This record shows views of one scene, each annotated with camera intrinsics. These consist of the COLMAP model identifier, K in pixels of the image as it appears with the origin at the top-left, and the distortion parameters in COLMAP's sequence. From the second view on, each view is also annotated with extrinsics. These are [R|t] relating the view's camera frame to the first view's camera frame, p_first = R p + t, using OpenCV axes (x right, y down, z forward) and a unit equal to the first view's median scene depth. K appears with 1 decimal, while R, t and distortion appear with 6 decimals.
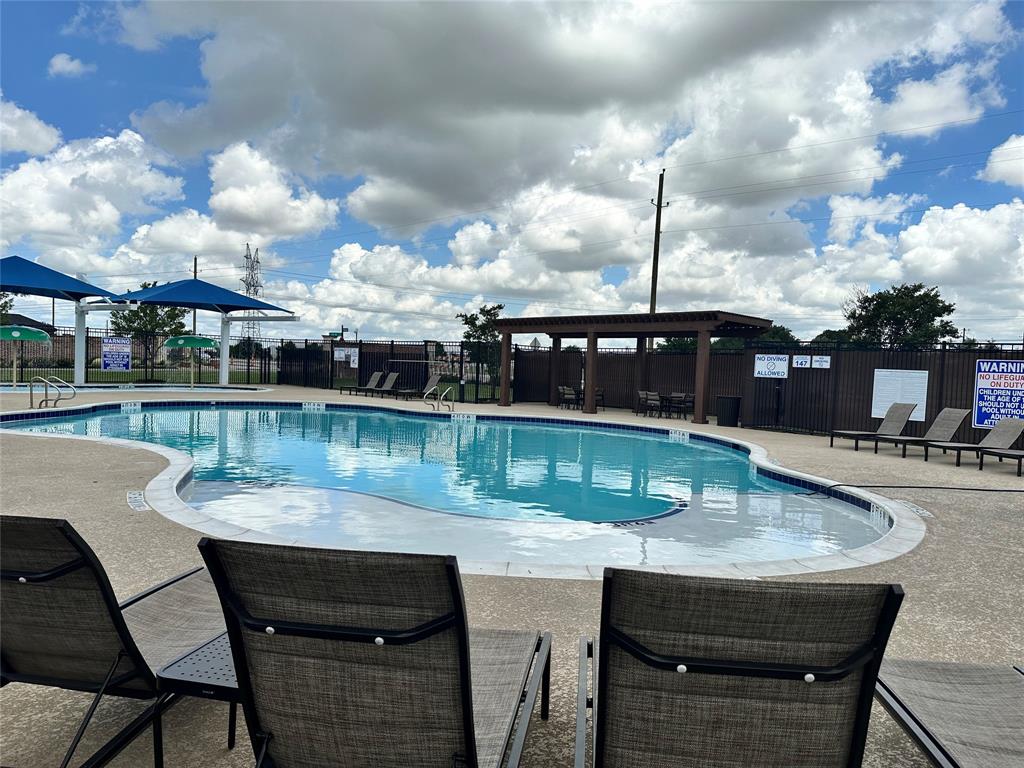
lens RADIAL K [[707.0, 0, 512.0], [0, 707.0, 384.0], [0, 0, 1]] dist [-0.000153, -0.000886]
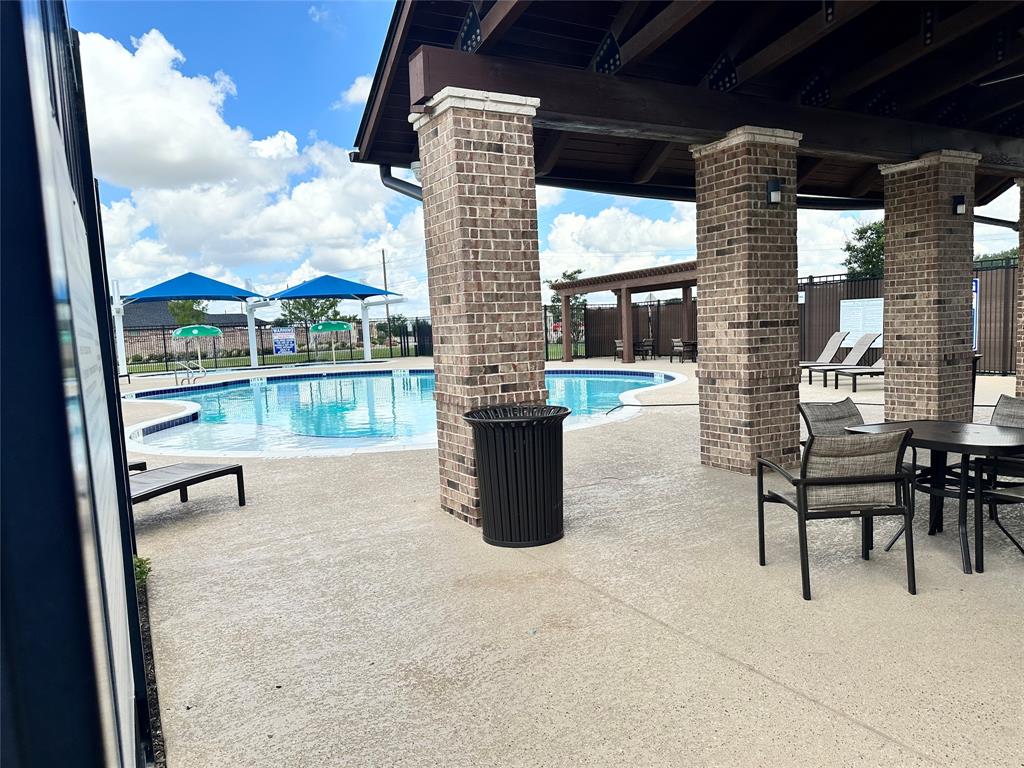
lens RADIAL K [[707.0, 0, 512.0], [0, 707.0, 384.0], [0, 0, 1]] dist [-0.000153, -0.000886]
pose [[0.946987, -0.058019, -0.315990, 0.240710], [0.074534, 0.996399, 0.040423, 0.014488], [0.312506, -0.061833, 0.947901, -0.079827]]
